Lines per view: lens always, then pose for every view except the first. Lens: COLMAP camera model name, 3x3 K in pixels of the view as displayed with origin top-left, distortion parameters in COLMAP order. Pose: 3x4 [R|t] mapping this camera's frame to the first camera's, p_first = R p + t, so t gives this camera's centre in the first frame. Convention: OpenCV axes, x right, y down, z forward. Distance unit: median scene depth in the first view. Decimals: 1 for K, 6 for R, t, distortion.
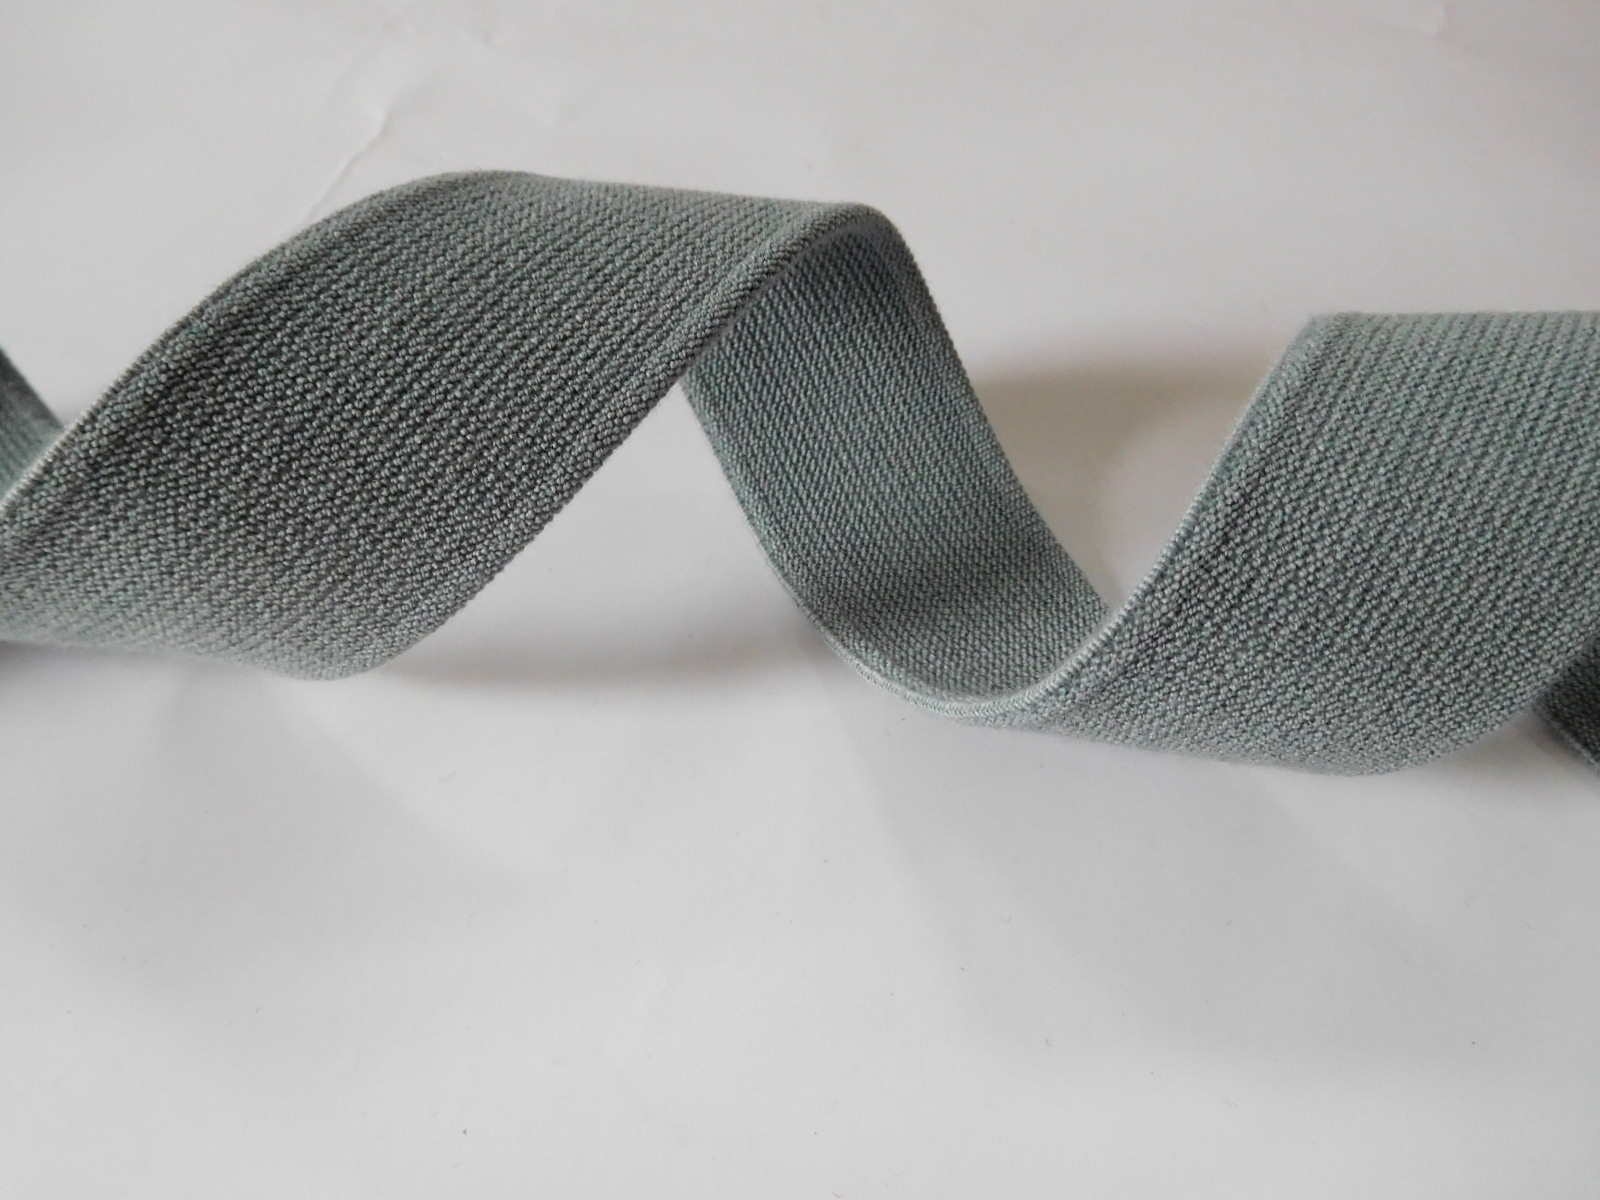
lens RADIAL K [[1162.9, 0, 800.0], [0, 1162.9, 600.0], [0, 0, 1]] dist [0.001539, 0.000245]
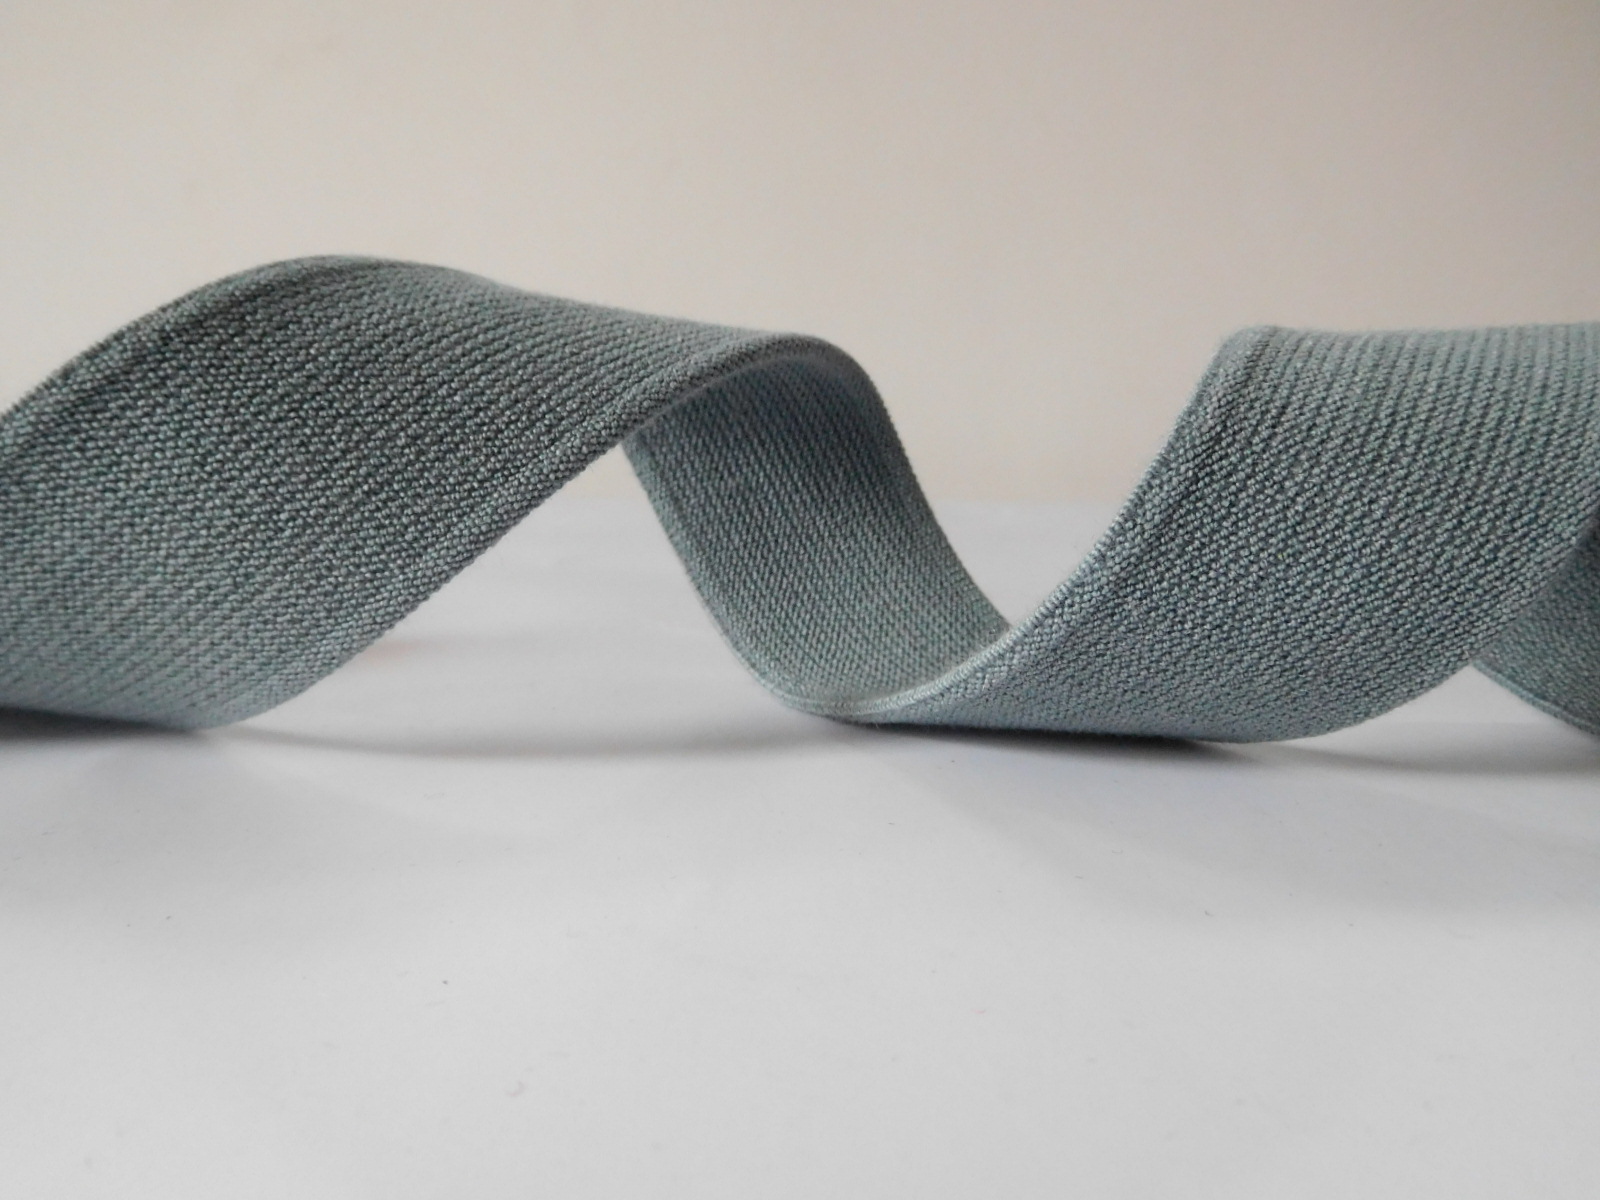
lens RADIAL K [[1174.9, 0, 810.4], [0, 1174.9, 600.8], [0, 0, 1]] dist [0.002346, 0.000135]
pose [[0.997181, -0.014033, 0.073707, -0.106113], [0.054435, 0.811383, -0.581974, 0.642416], [-0.051638, 0.584346, 0.809860, 0.237883]]
